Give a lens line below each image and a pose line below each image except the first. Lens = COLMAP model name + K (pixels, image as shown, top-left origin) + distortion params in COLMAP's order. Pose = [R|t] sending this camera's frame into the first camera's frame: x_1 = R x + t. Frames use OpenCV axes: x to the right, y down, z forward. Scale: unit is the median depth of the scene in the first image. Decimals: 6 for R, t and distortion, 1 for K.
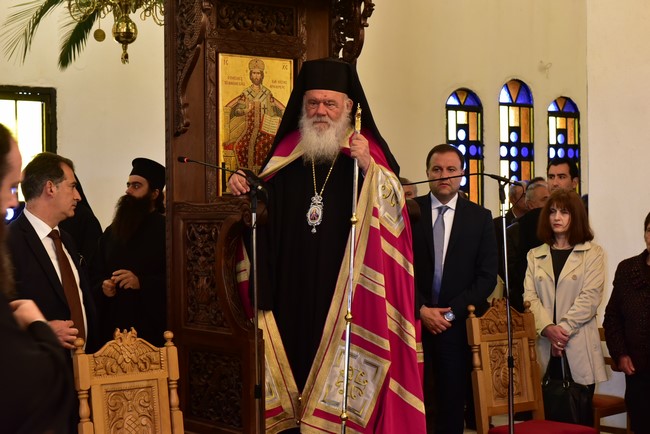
lens RADIAL K [[1250.8, 0, 325.1], [0, 1250.8, 216.3], [0, 0, 1]] dist [0.031682, 0.000000]
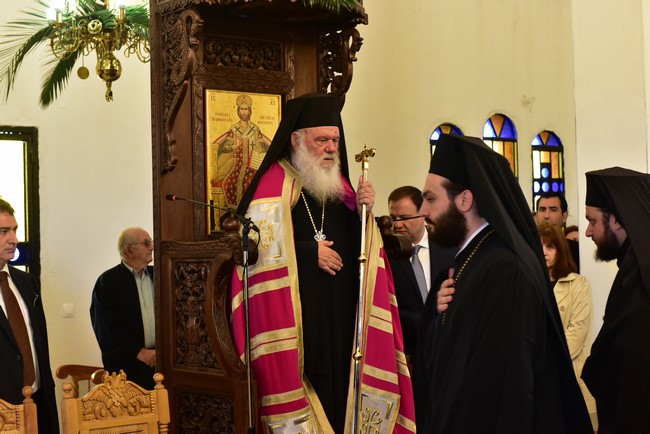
lens RADIAL K [[1250.8, 0, 321.3], [0, 1250.8, 219.0], [0, 0, 1]] dist [0.031682, 0.000000]
pose [[0.999829, -0.011729, 0.014288, -0.009188], [0.012117, 0.999552, -0.027356, -0.000218], [-0.013961, 0.027524, 0.999524, 0.016567]]
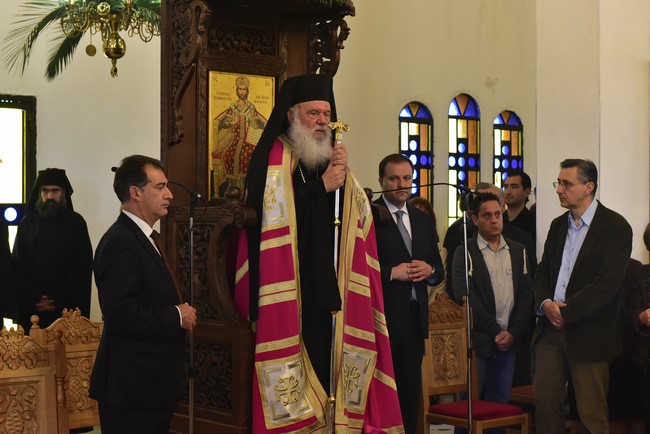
lens RADIAL K [[1250.8, 0, 322.8], [0, 1250.8, 216.3], [0, 0, 1]] dist [0.031682, 0.000000]
pose [[0.998659, 0.011516, 0.050476, -0.038352], [-0.011276, 0.999924, -0.005049, 0.001812], [-0.050530, 0.004473, 0.998713, -0.099615]]
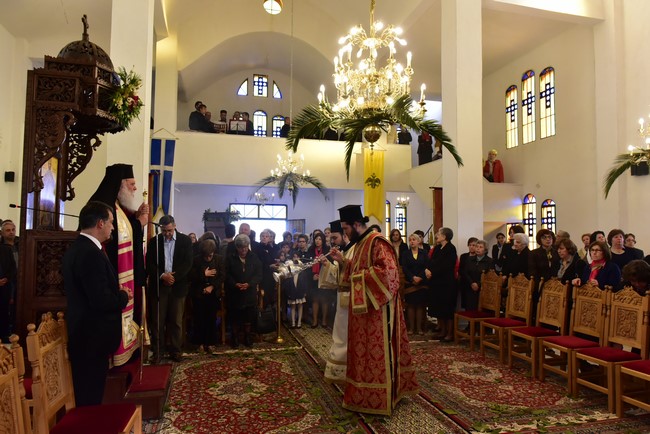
lens RADIAL K [[444.2, 0, 324.5], [0, 444.2, 214.6], [0, 0, 1]] dist [0.006805, 0.004284]
pose [[0.413543, 0.059918, 0.908511, -0.499680], [-0.006141, 0.997993, -0.063025, 0.004729], [-0.910464, 0.020485, 0.413081, 0.330730]]
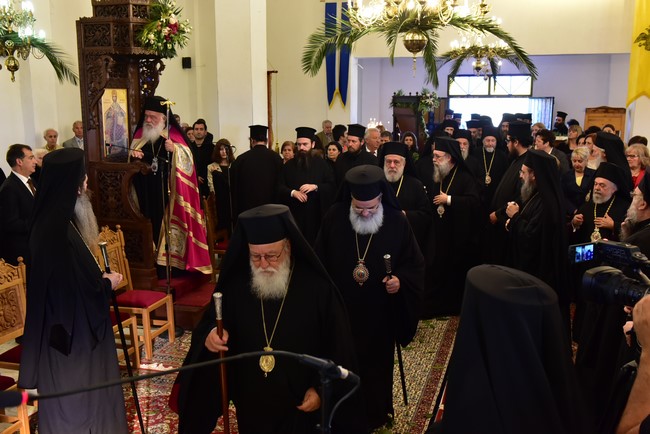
lens RADIAL K [[659.5, 0, 319.7], [0, 659.5, 219.4], [0, 0, 1]] dist [0.004017, 0.000000]
pose [[0.826494, -0.095615, 0.554767, -0.407794], [-0.000755, 0.985281, 0.170940, -0.101055], [-0.562946, -0.141700, 0.814256, -0.136570]]
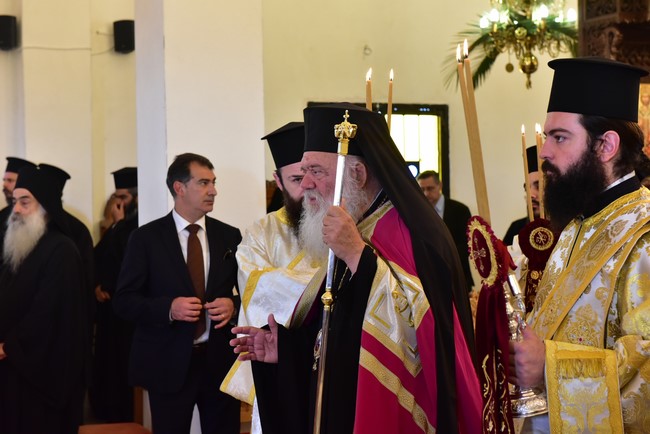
lens RADIAL K [[1250.8, 0, 326.0], [0, 1250.8, 217.8], [0, 0, 1]] dist [0.031682, 0.000000]
pose [[0.976139, -0.004103, -0.217109, -0.096769], [0.005436, 0.999970, 0.005541, 0.003580], [0.217080, -0.006589, 0.976132, -0.357508]]
